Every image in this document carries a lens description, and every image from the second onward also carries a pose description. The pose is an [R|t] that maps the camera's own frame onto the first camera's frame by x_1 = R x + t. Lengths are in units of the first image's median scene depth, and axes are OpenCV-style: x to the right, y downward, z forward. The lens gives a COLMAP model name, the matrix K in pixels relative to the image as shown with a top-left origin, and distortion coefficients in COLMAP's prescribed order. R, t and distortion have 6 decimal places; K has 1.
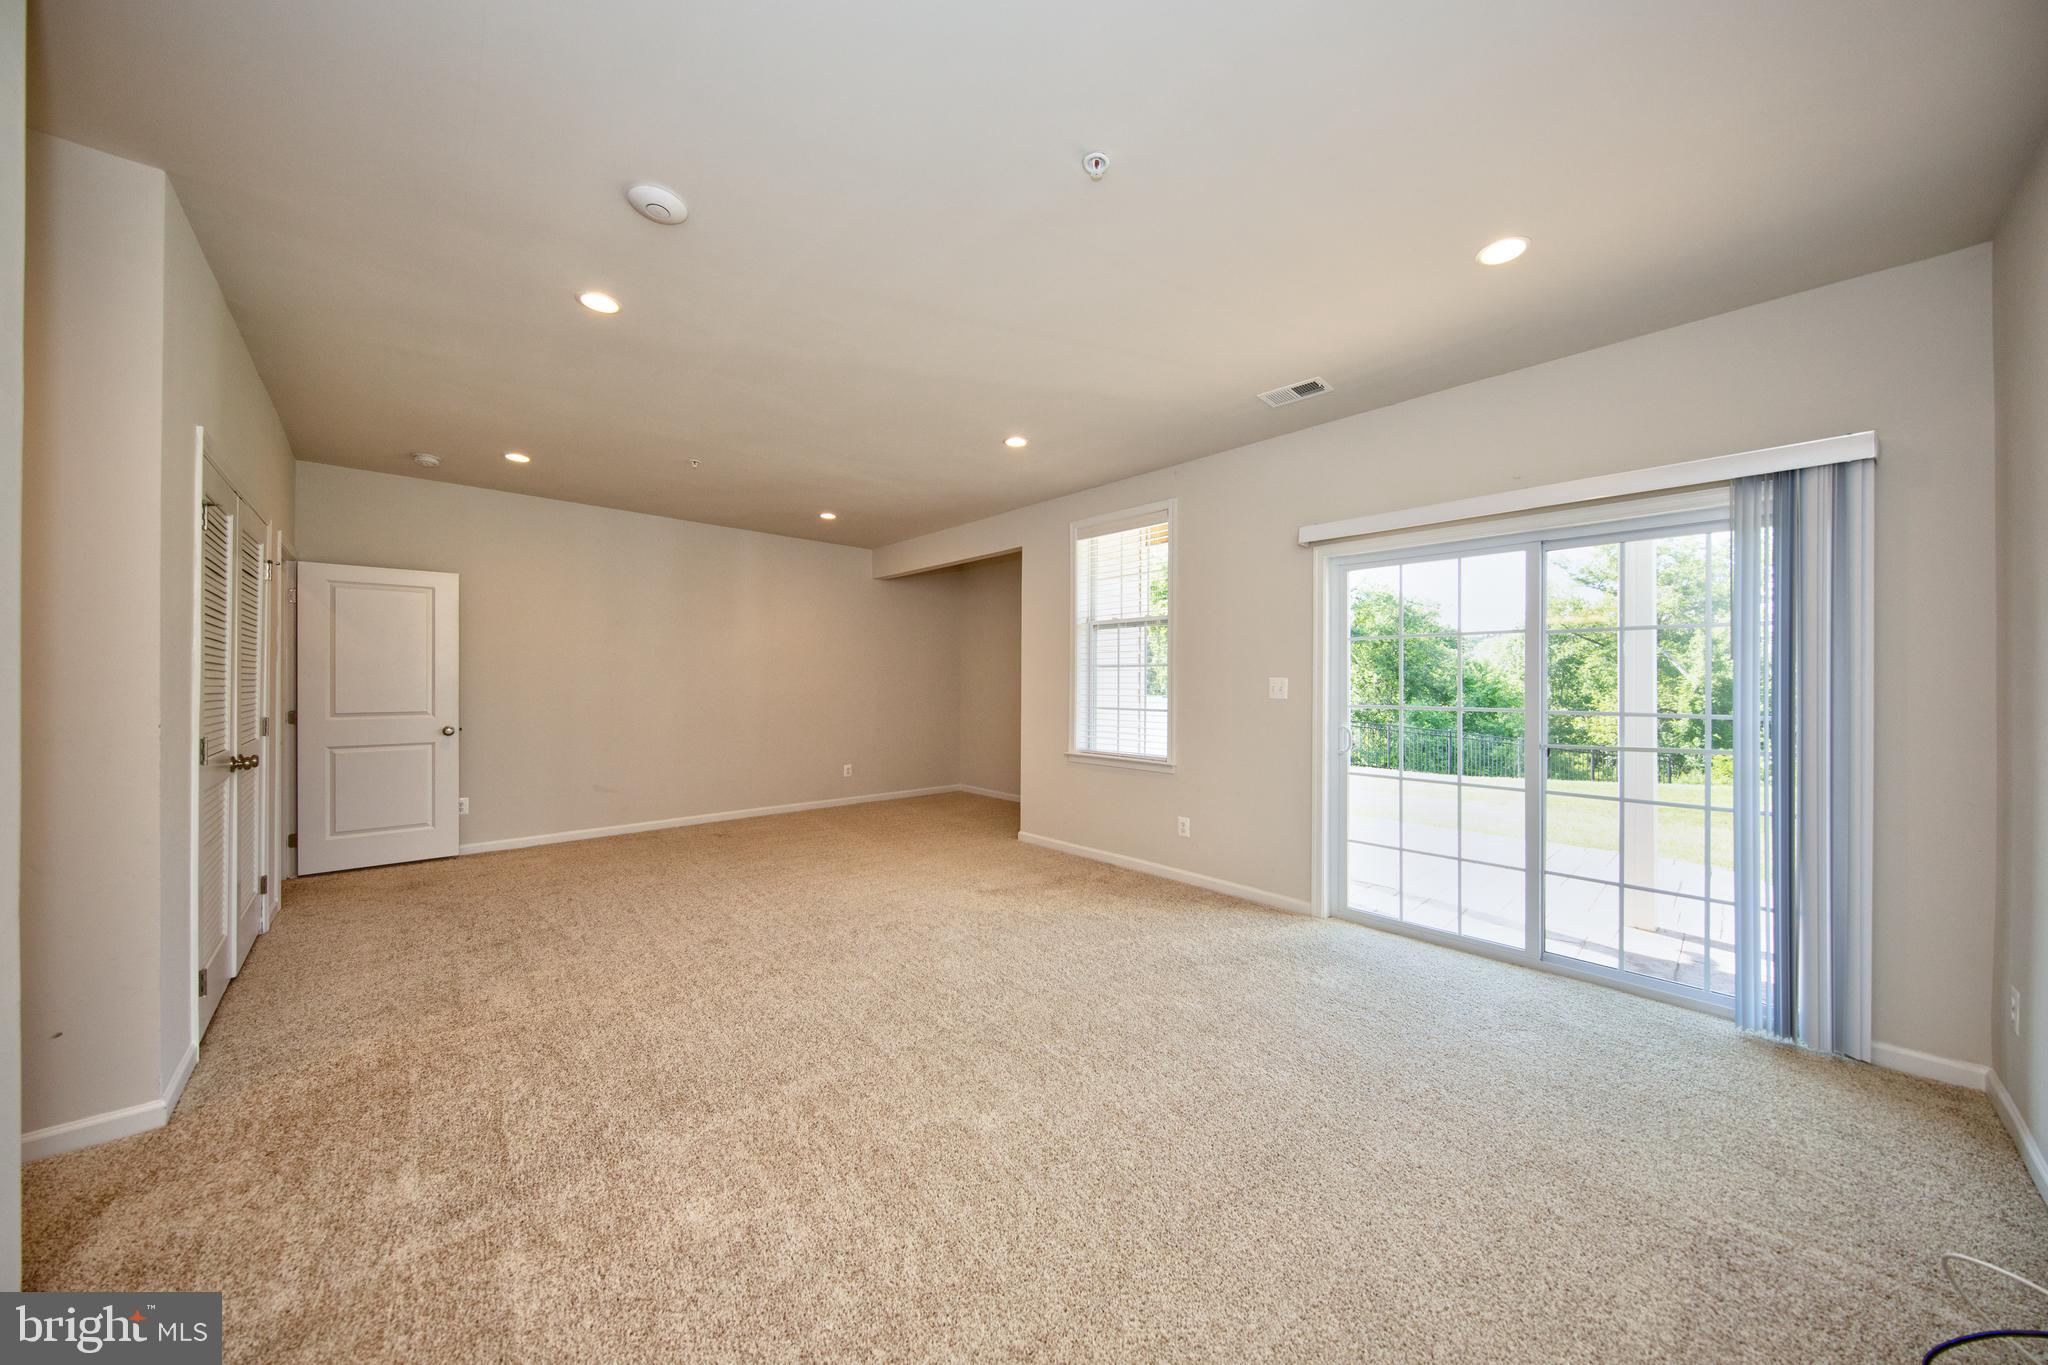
lens RADIAL K [[685.1, 0, 1012.6], [0, 685.1, 687.7], [0, 0, 1]] dist [0.001201, 0.000016]
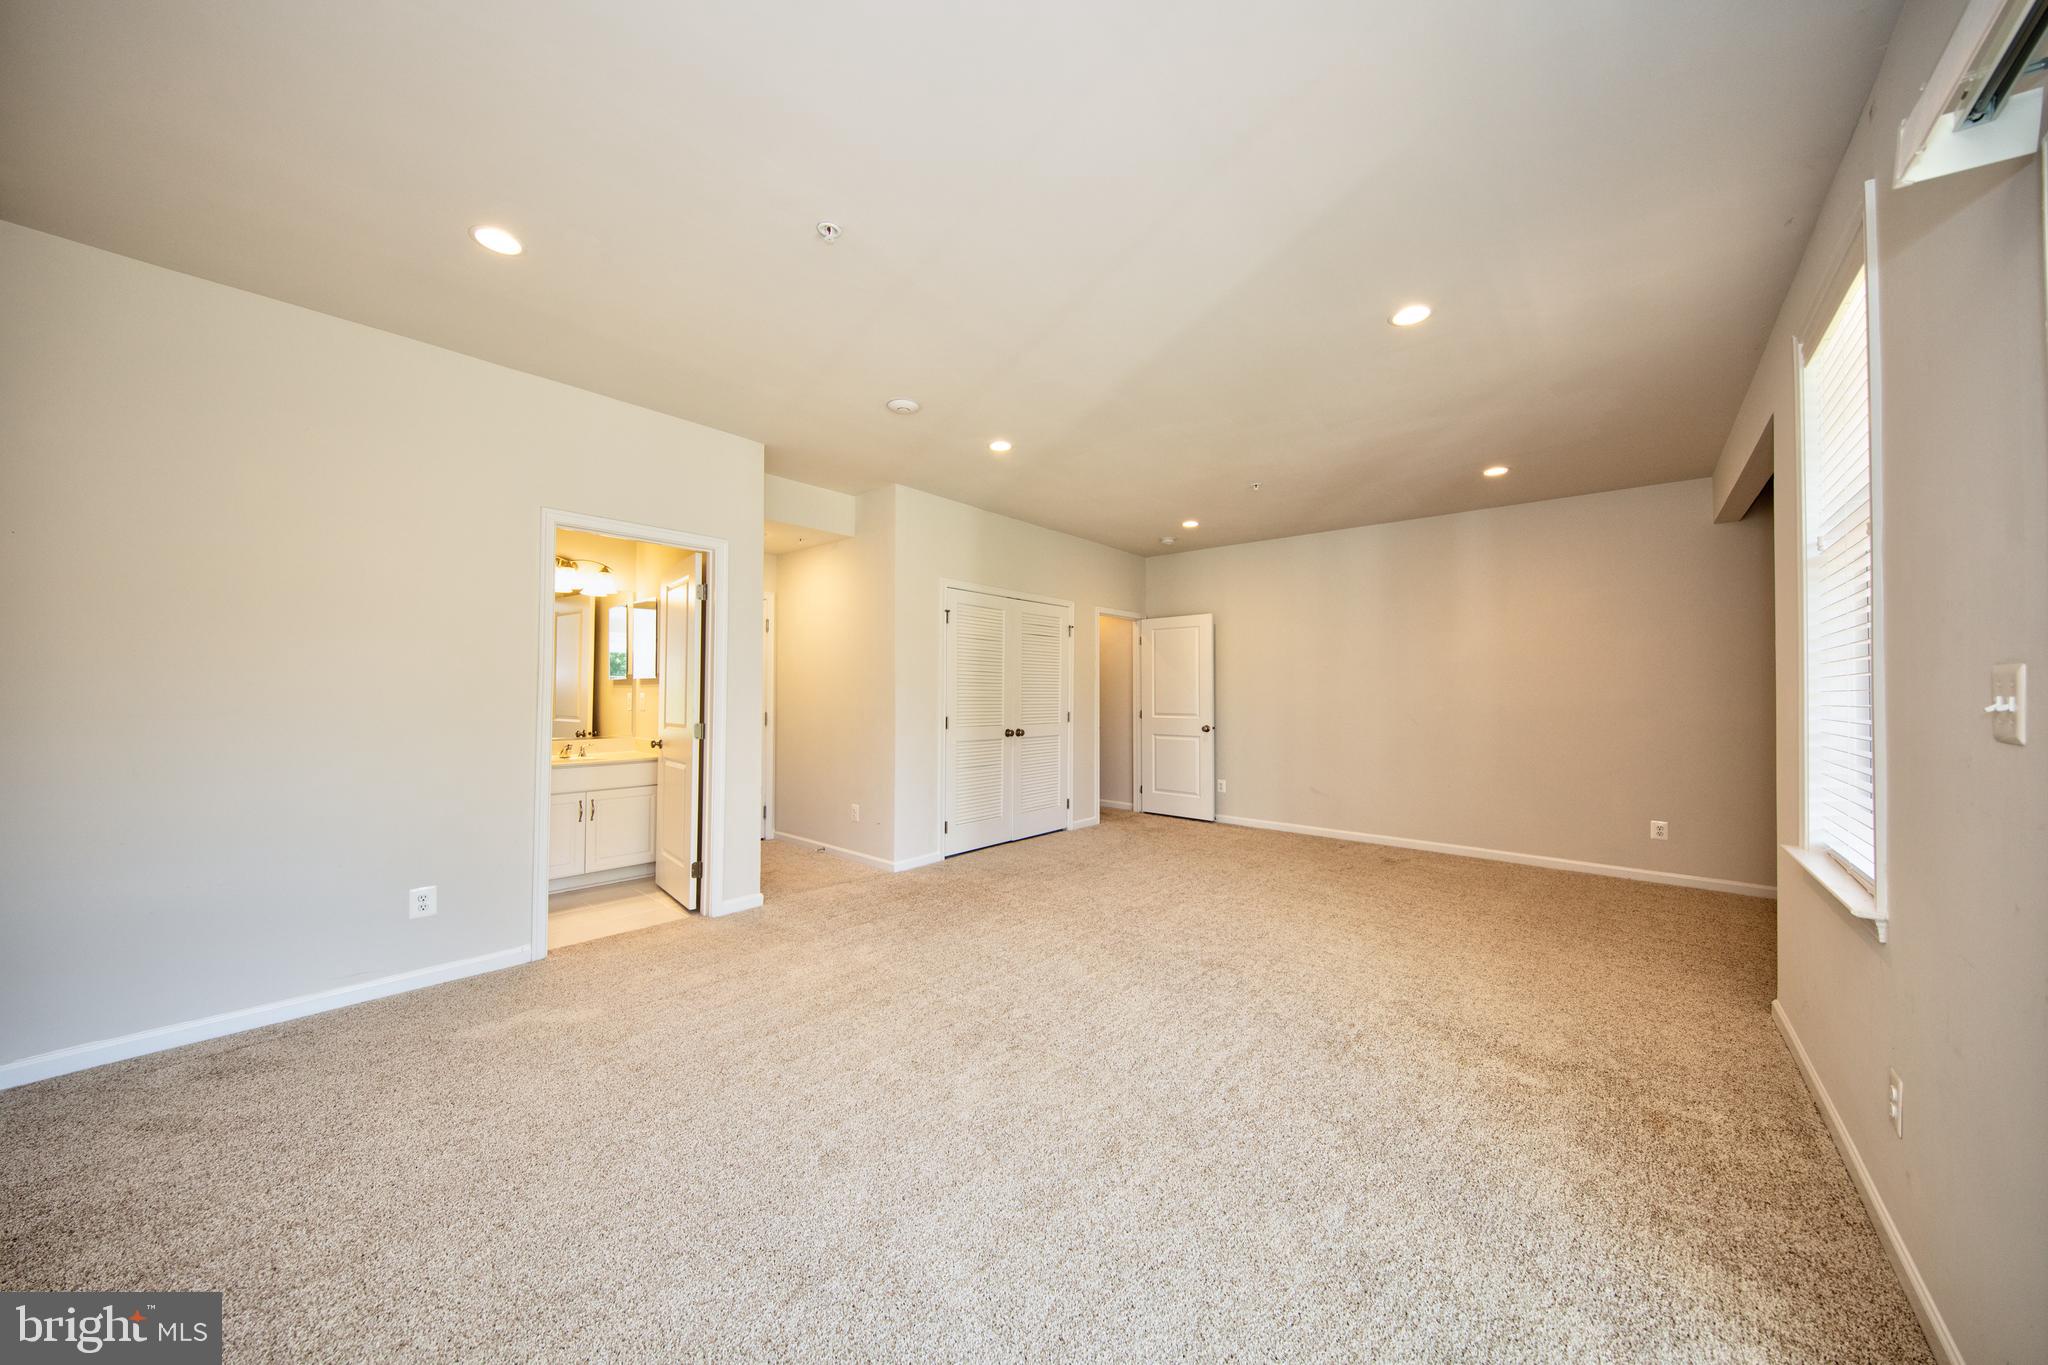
lens RADIAL K [[685.1, 0, 1012.2], [0, 685.1, 681.6], [0, 0, 1]] dist [0.001201, 0.000016]
pose [[0.098802, -0.020064, -0.994905, 0.557252], [-0.008282, 0.999745, -0.020984, 0.000976], [0.995073, 0.010313, 0.098610, 0.520460]]
